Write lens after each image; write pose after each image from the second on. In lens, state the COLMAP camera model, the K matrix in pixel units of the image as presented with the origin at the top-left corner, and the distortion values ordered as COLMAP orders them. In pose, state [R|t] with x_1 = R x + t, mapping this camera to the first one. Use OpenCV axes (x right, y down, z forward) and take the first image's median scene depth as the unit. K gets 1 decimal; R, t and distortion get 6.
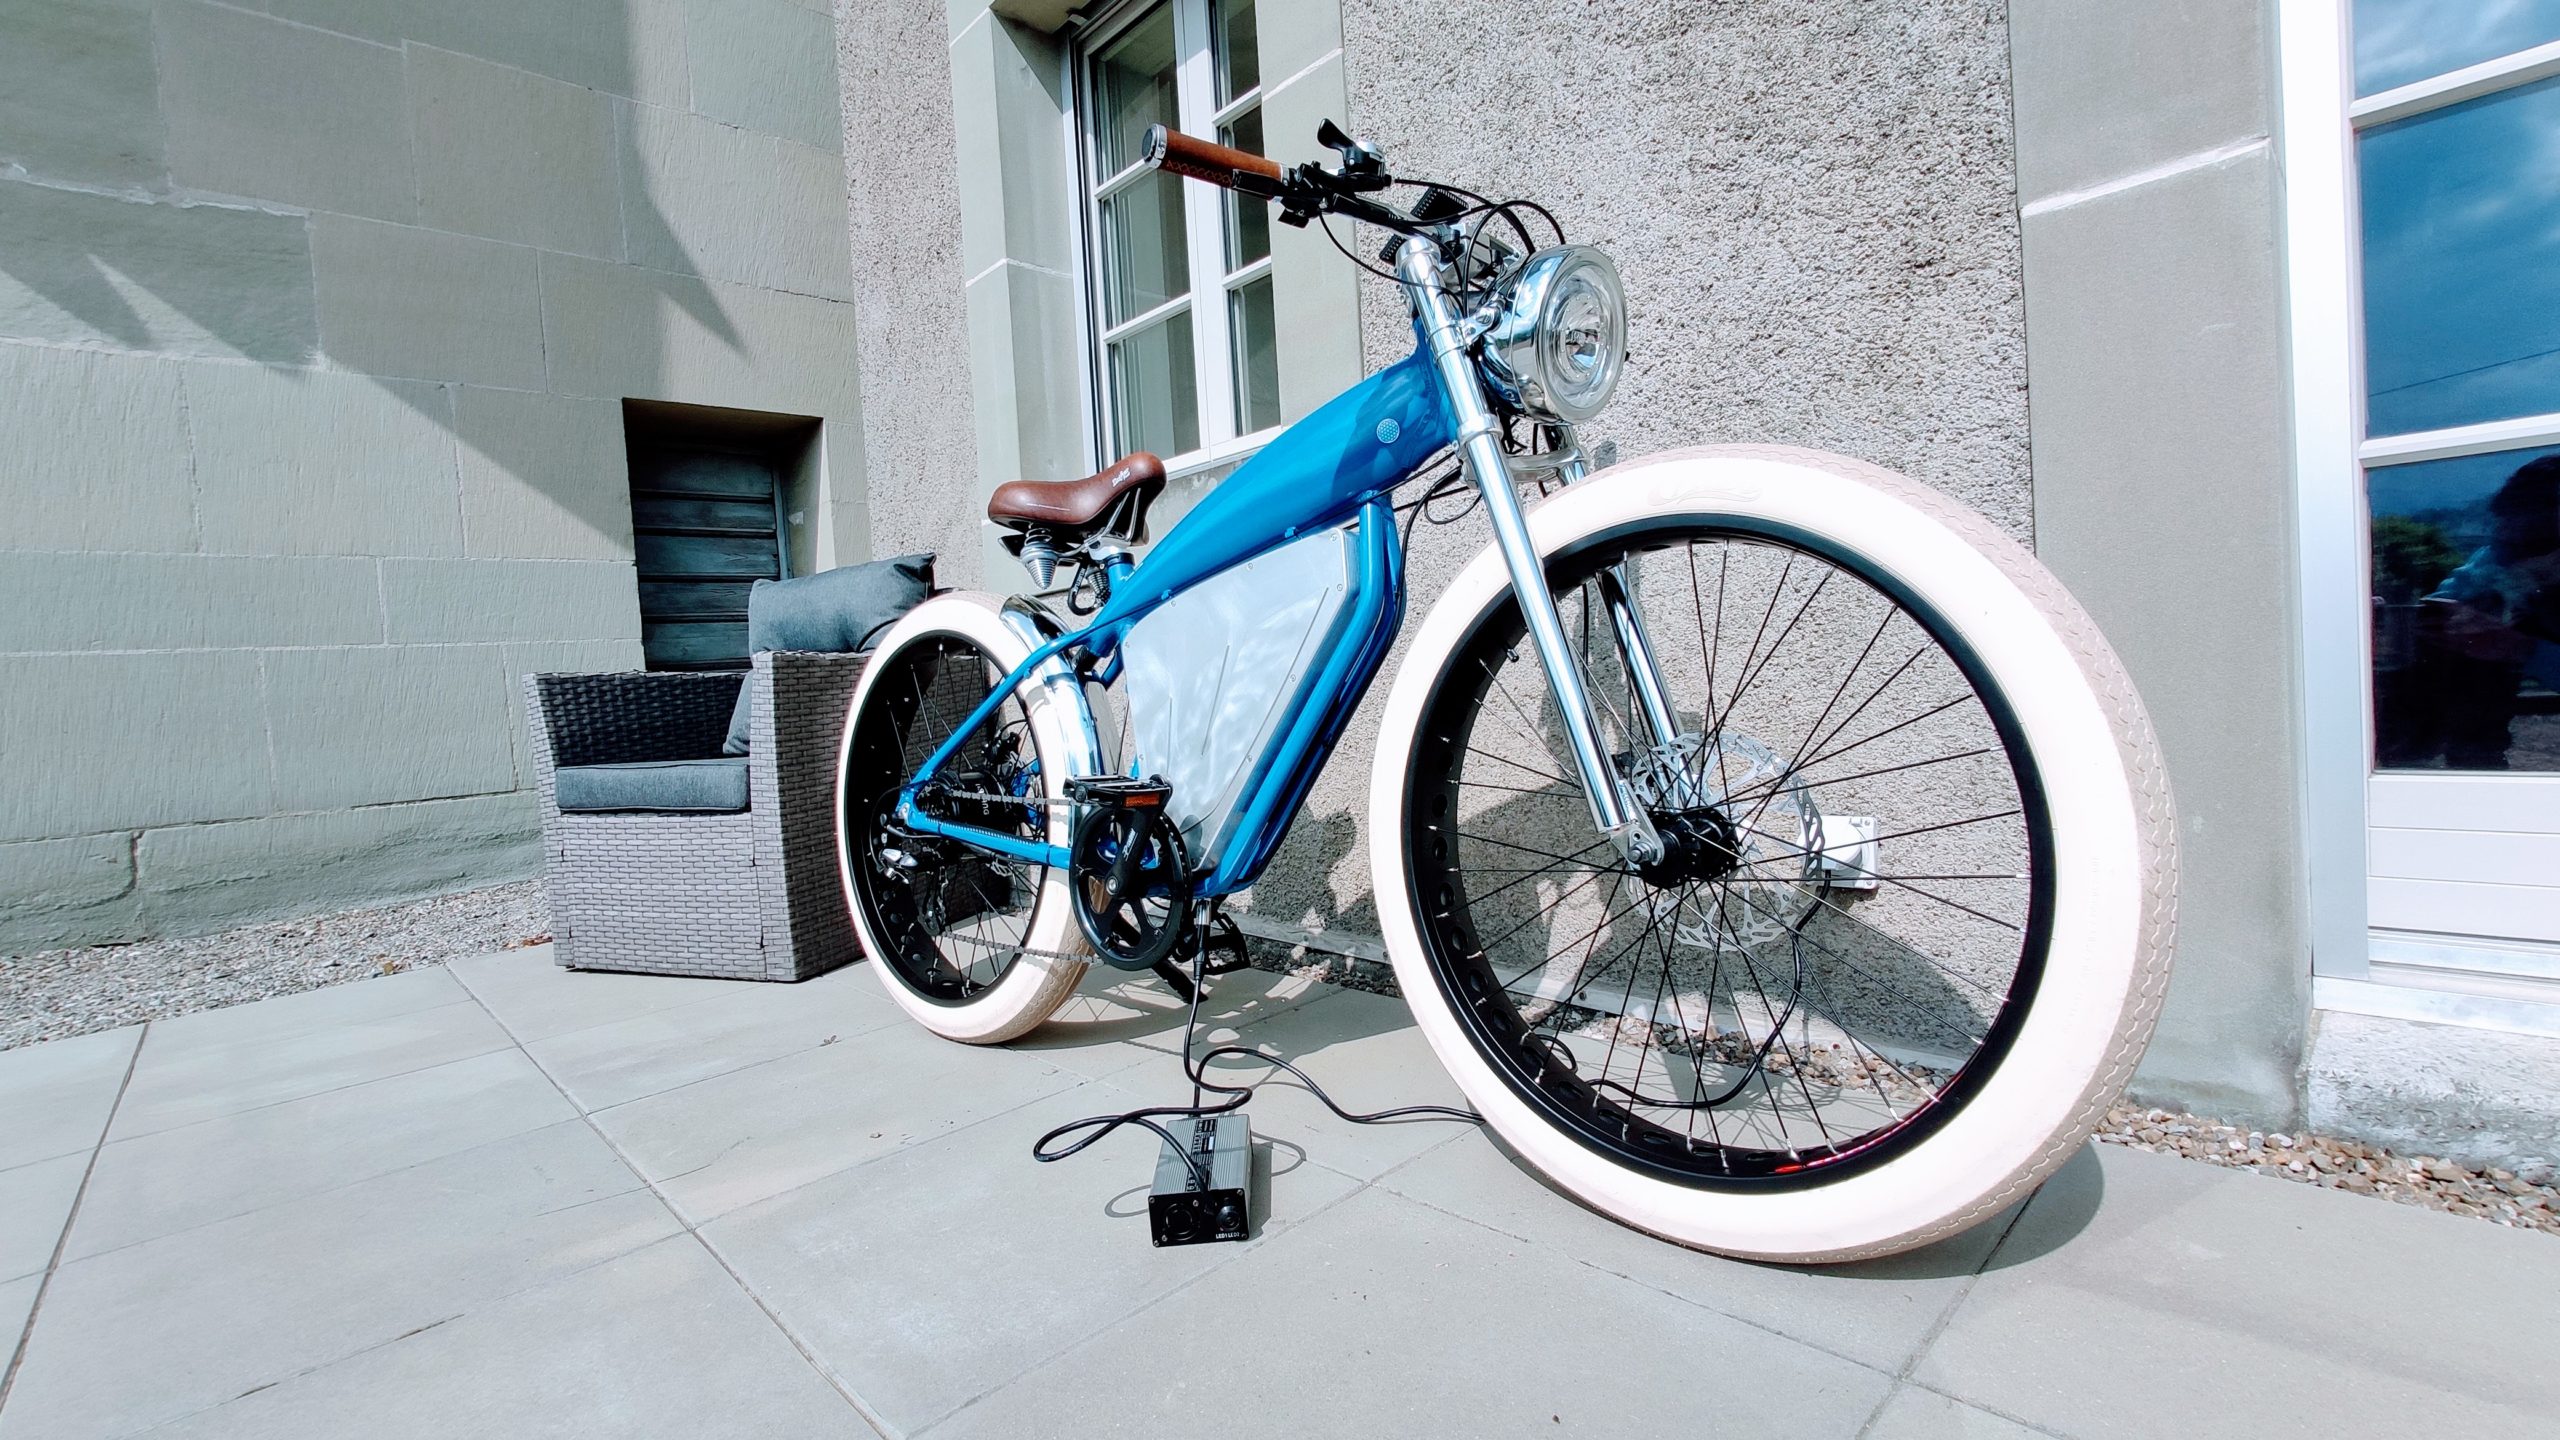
lens RADIAL K [[1338.0, 0, 1280.0], [0, 1338.0, 720.0], [0, 0, 1]] dist [-0.040138, 0.033961]
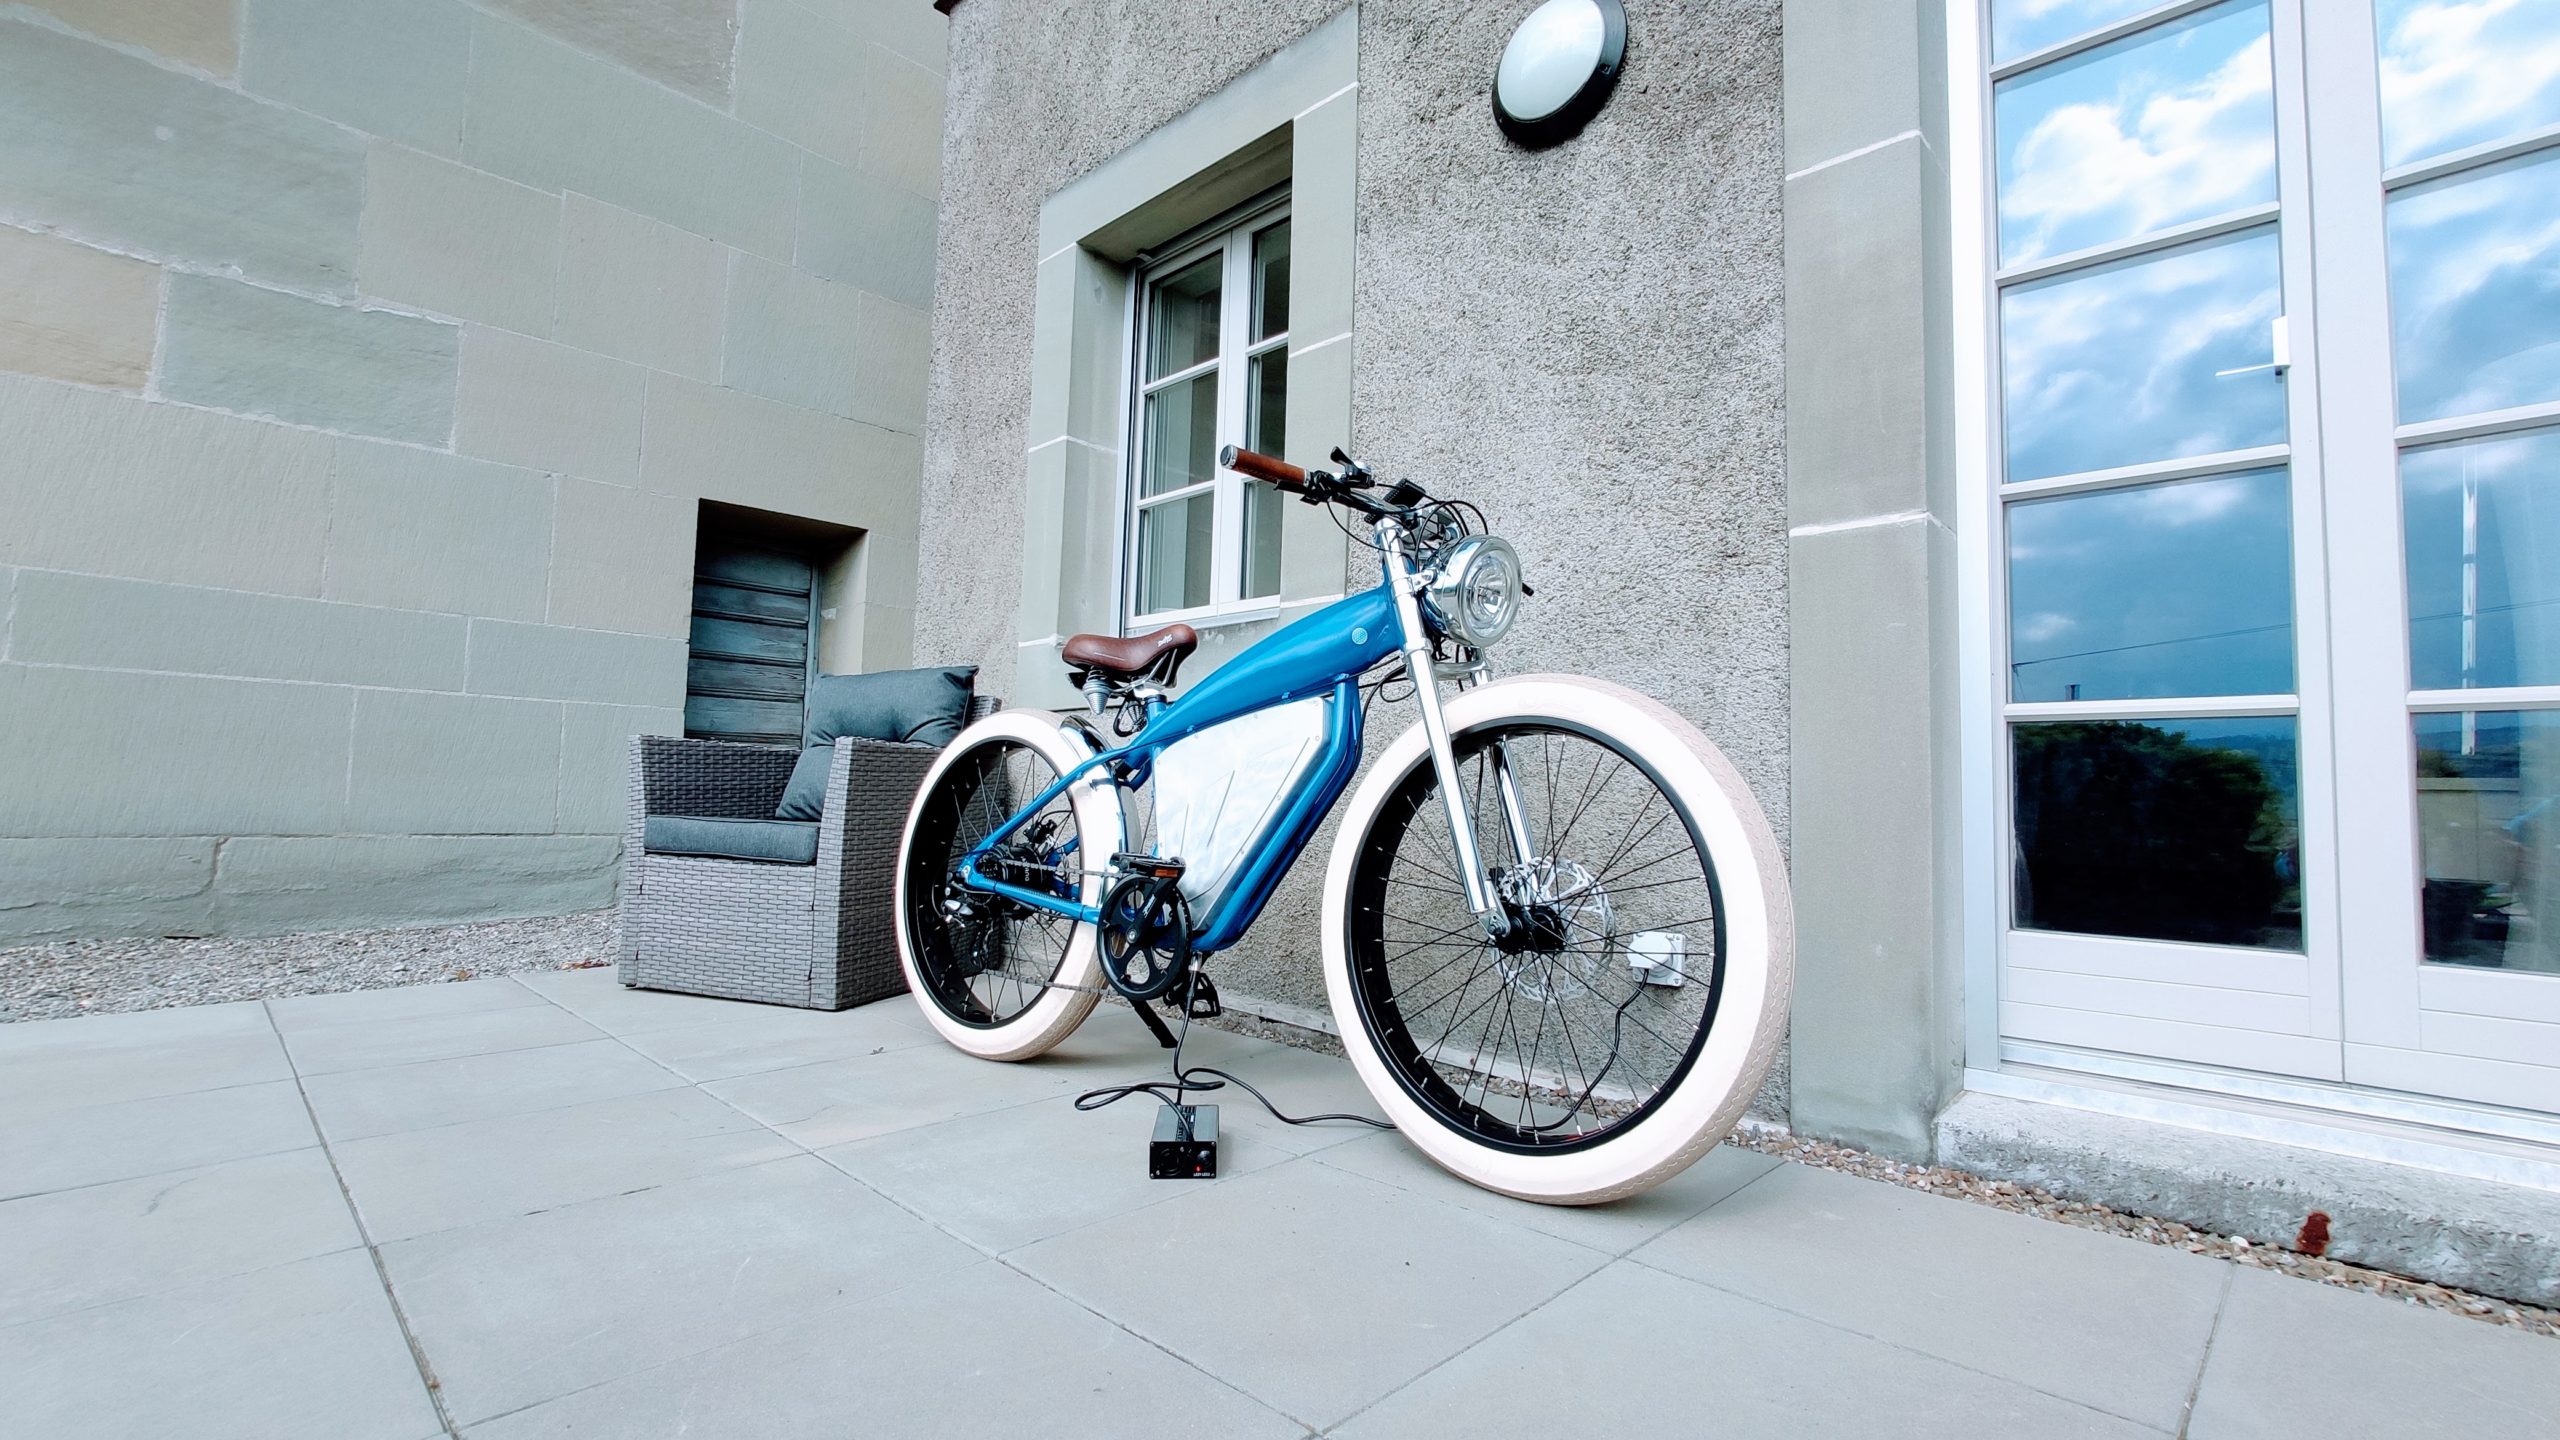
lens RADIAL K [[1293.6, 0, 1280.0], [0, 1293.6, 720.0], [0, 0, 1]] dist [-0.061612, 0.029877]
pose [[0.995319, 0.093795, 0.023310, -0.023333], [-0.091217, 0.991369, -0.094163, 0.013566], [-0.031941, 0.091596, 0.995284, -0.310049]]
